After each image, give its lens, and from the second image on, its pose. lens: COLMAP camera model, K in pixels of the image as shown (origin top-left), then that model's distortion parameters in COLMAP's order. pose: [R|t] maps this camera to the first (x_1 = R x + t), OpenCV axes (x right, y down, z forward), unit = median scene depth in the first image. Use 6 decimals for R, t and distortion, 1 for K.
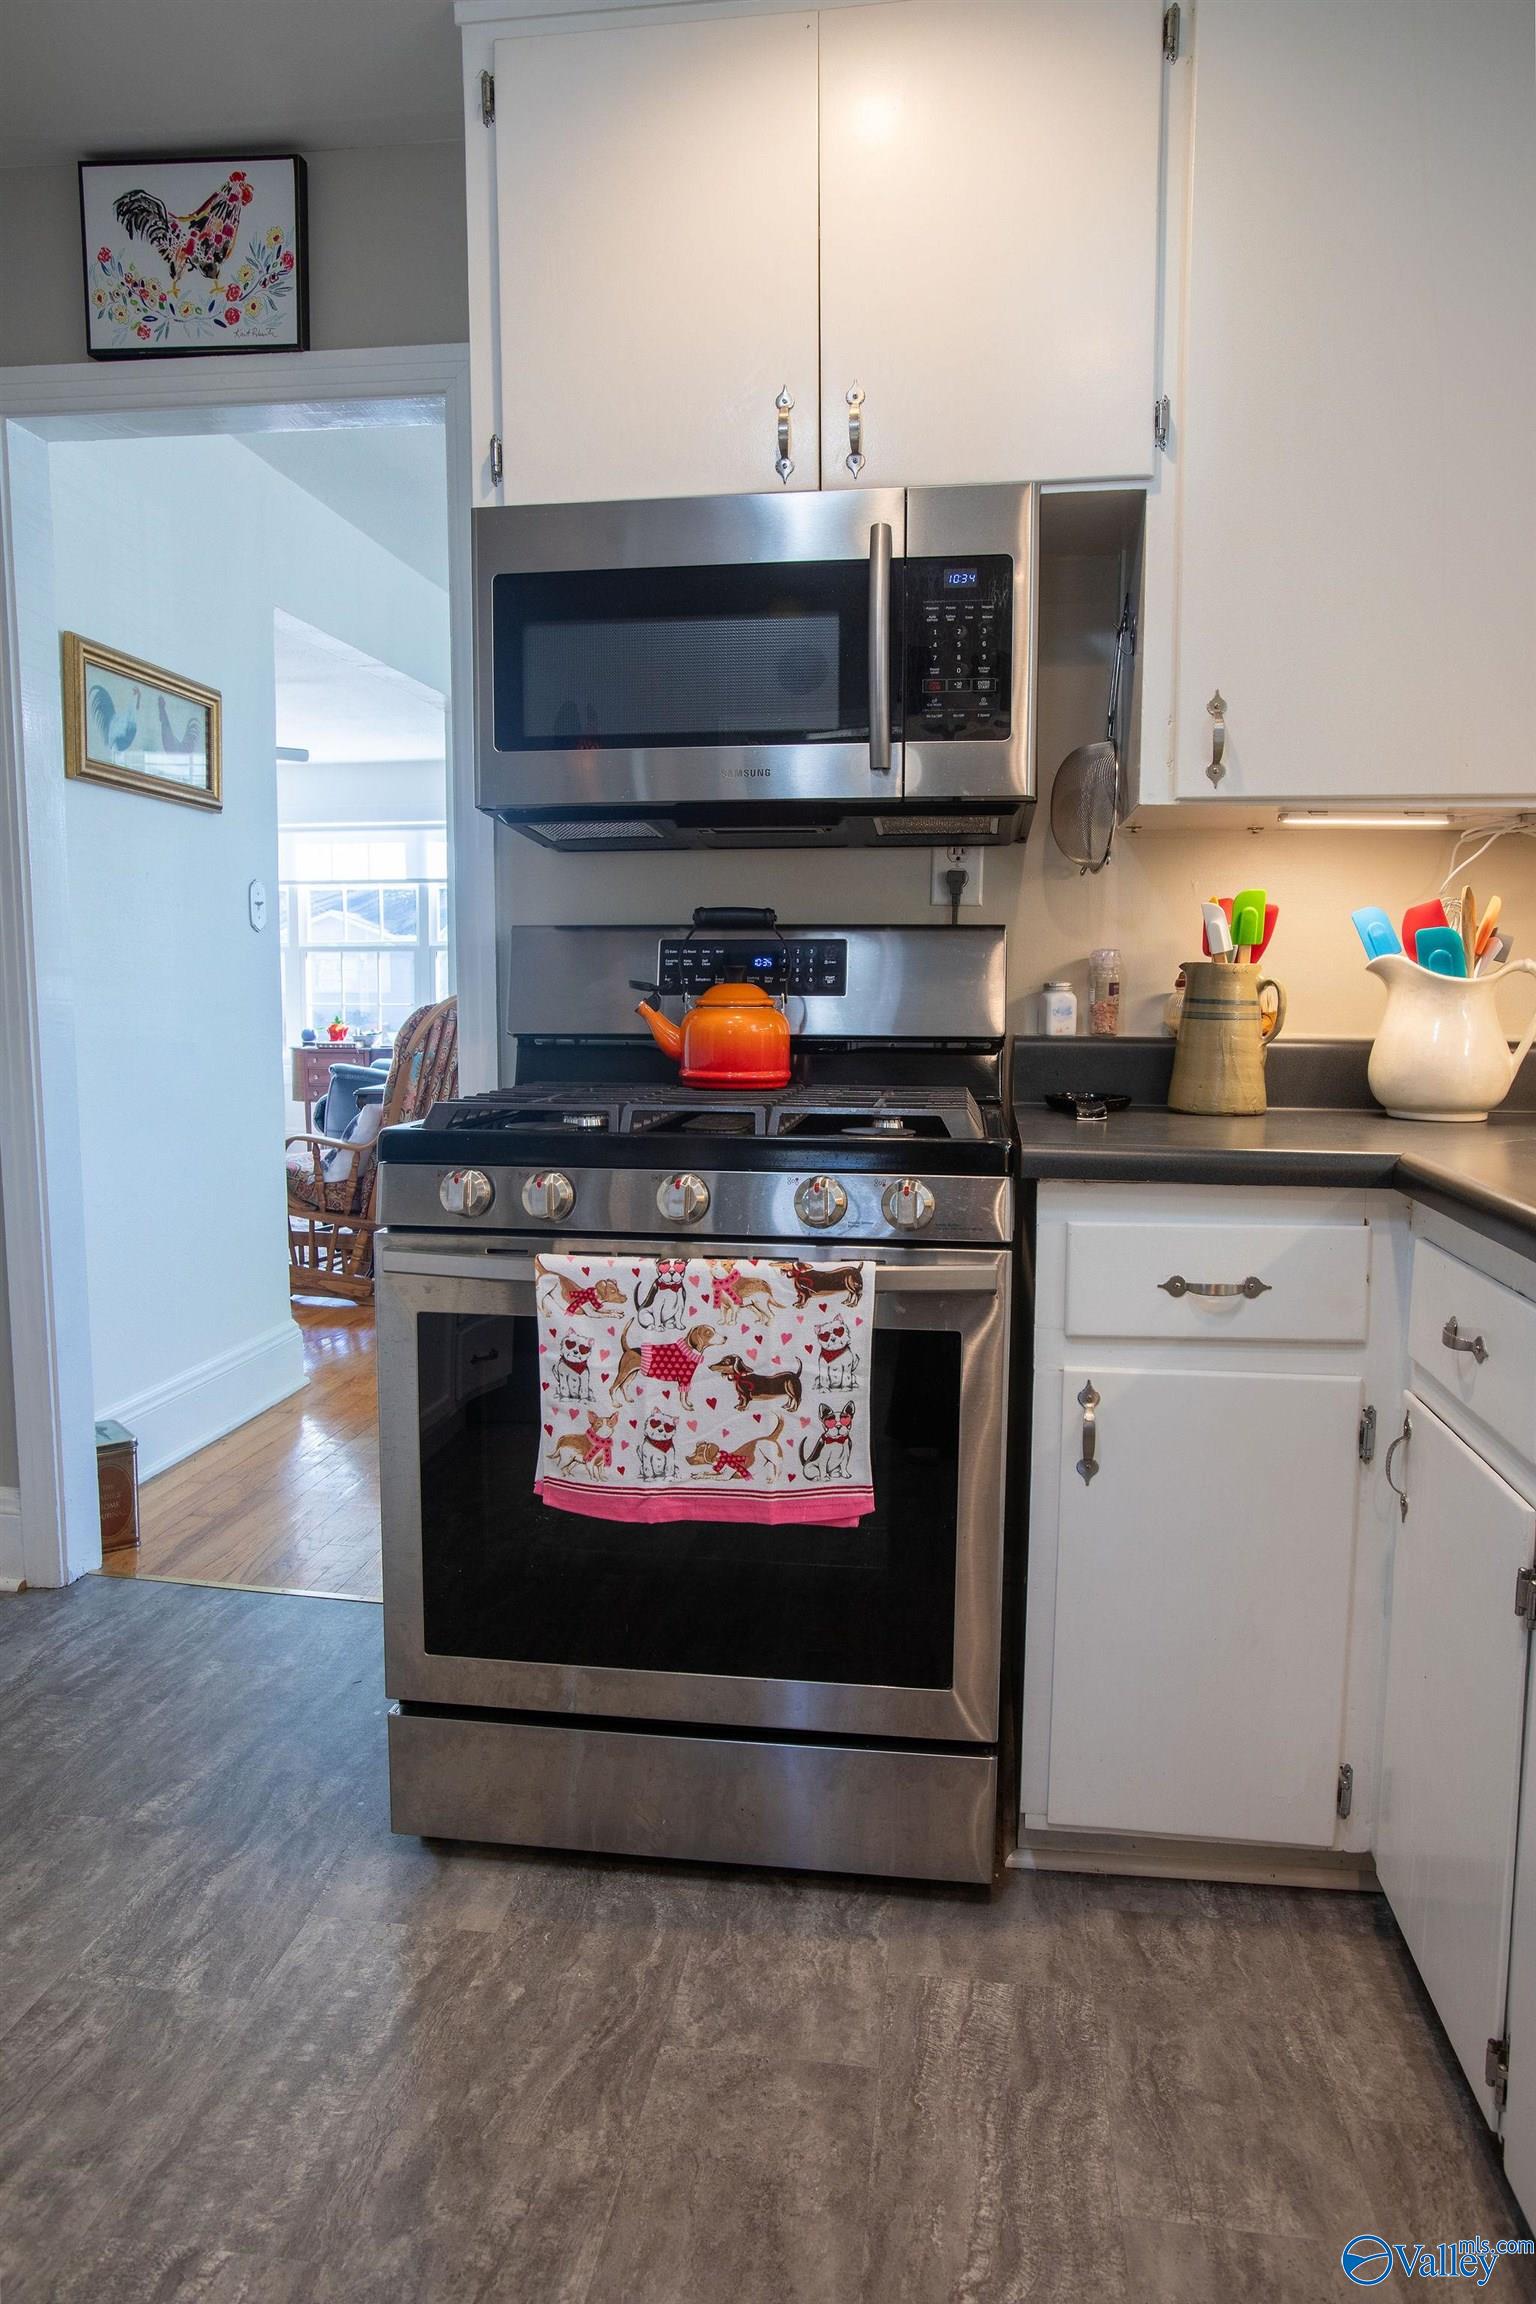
lens RADIAL K [[1511.0, 0, 772.0], [0, 1511.0, 1158.3], [0, 0, 1]] dist [-0.053052, 0.048293]
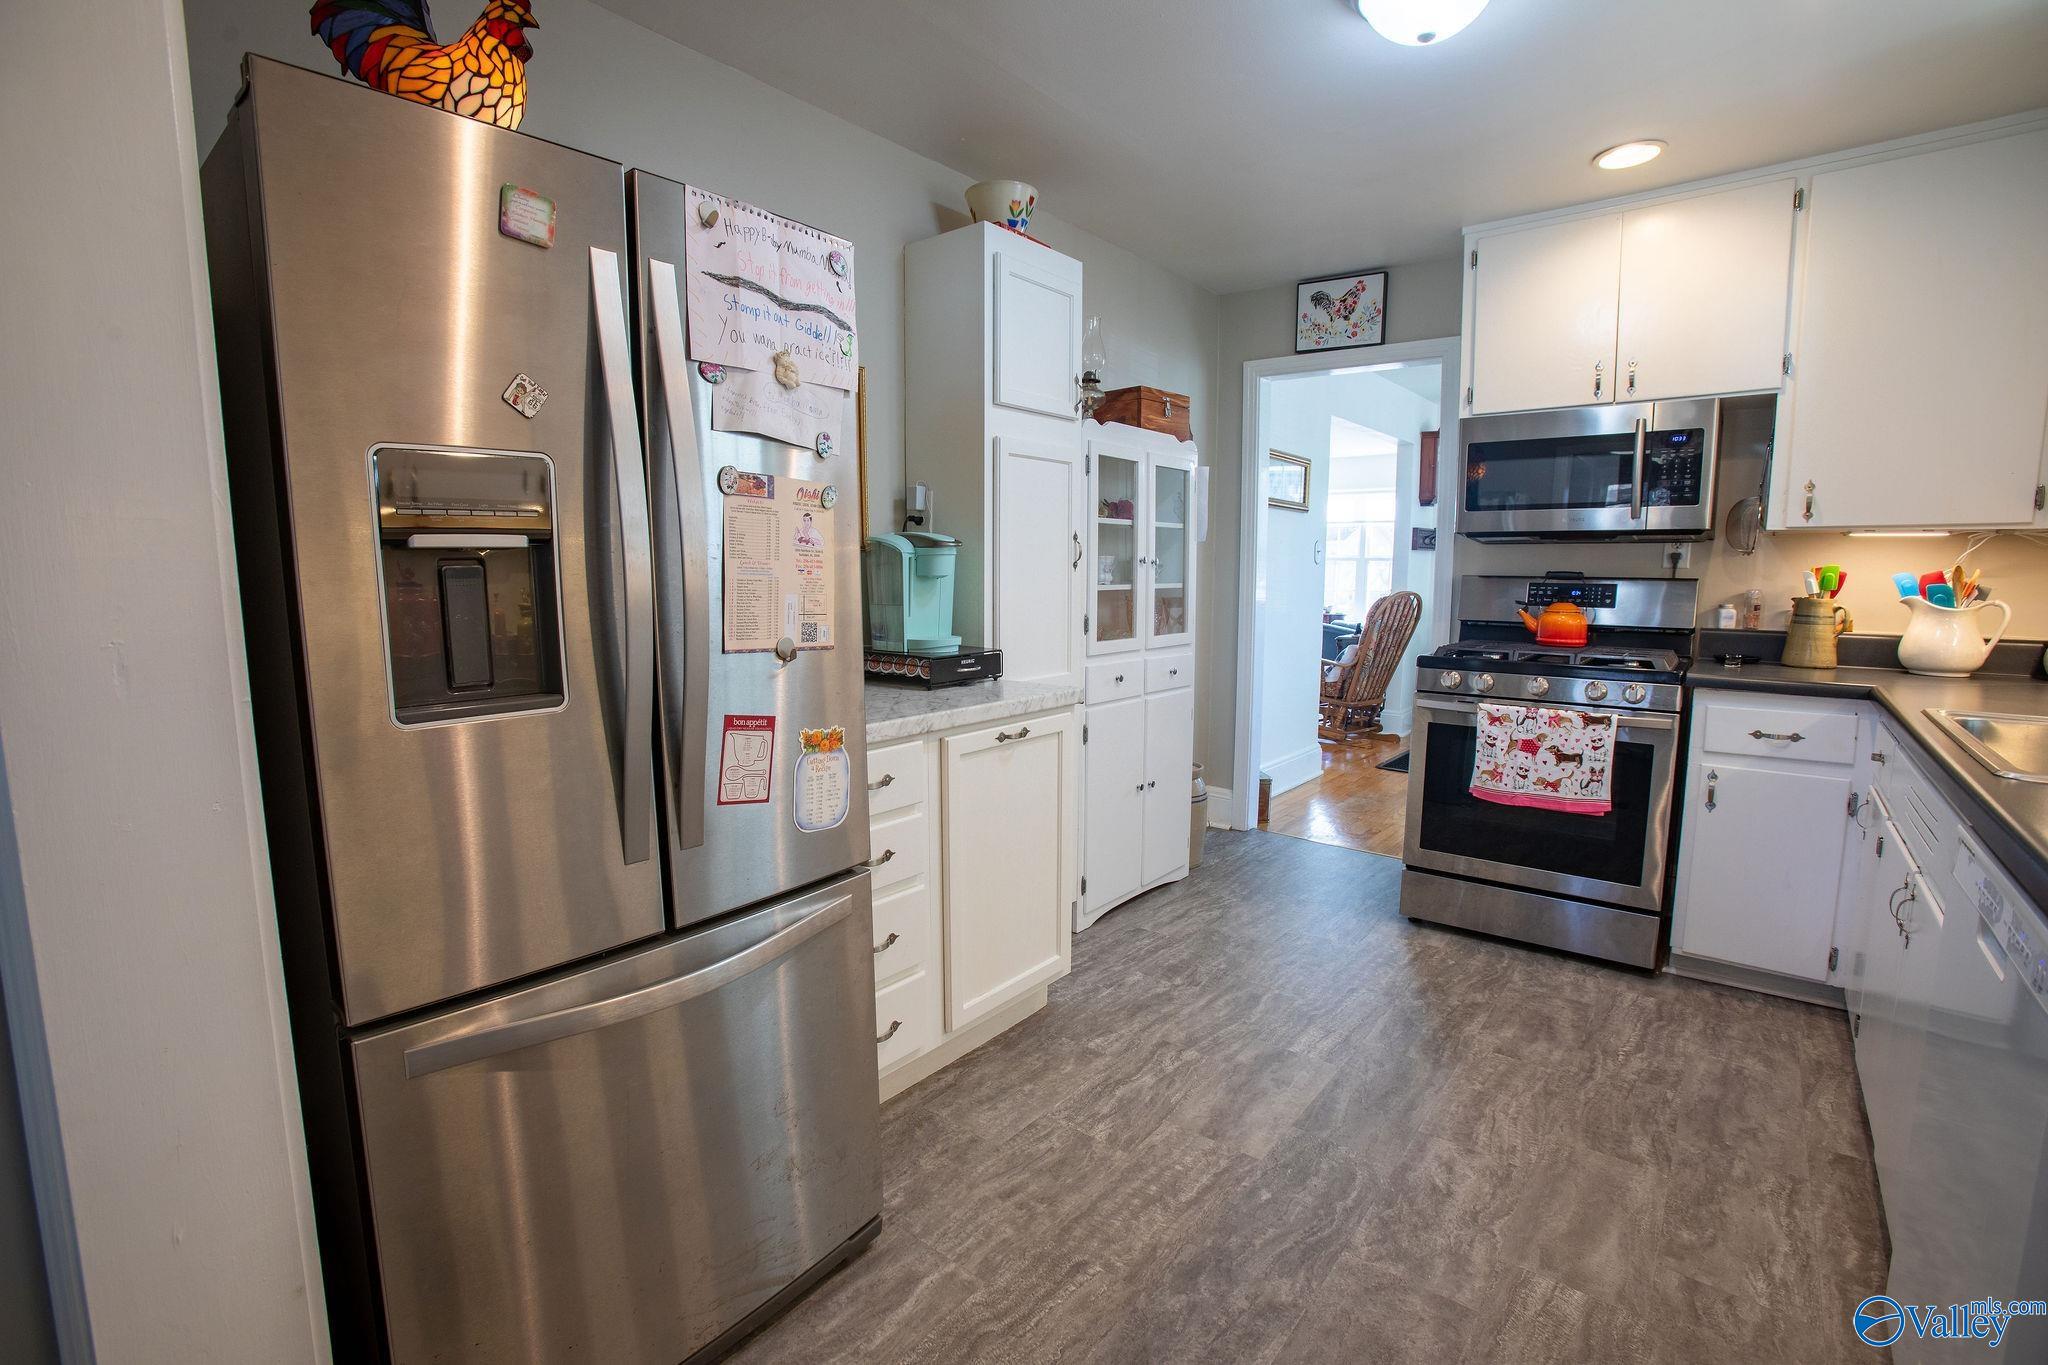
lens RADIAL K [[945.5, 0, 1016.7], [0, 945.5, 678.7], [0, 0, 1]] dist [-0.069013, 0.025292]
pose [[0.855210, 0.059578, -0.514846, -0.003488], [-0.058775, 0.998111, 0.017871, 0.033122], [0.514938, 0.014976, 0.857097, -0.770056]]
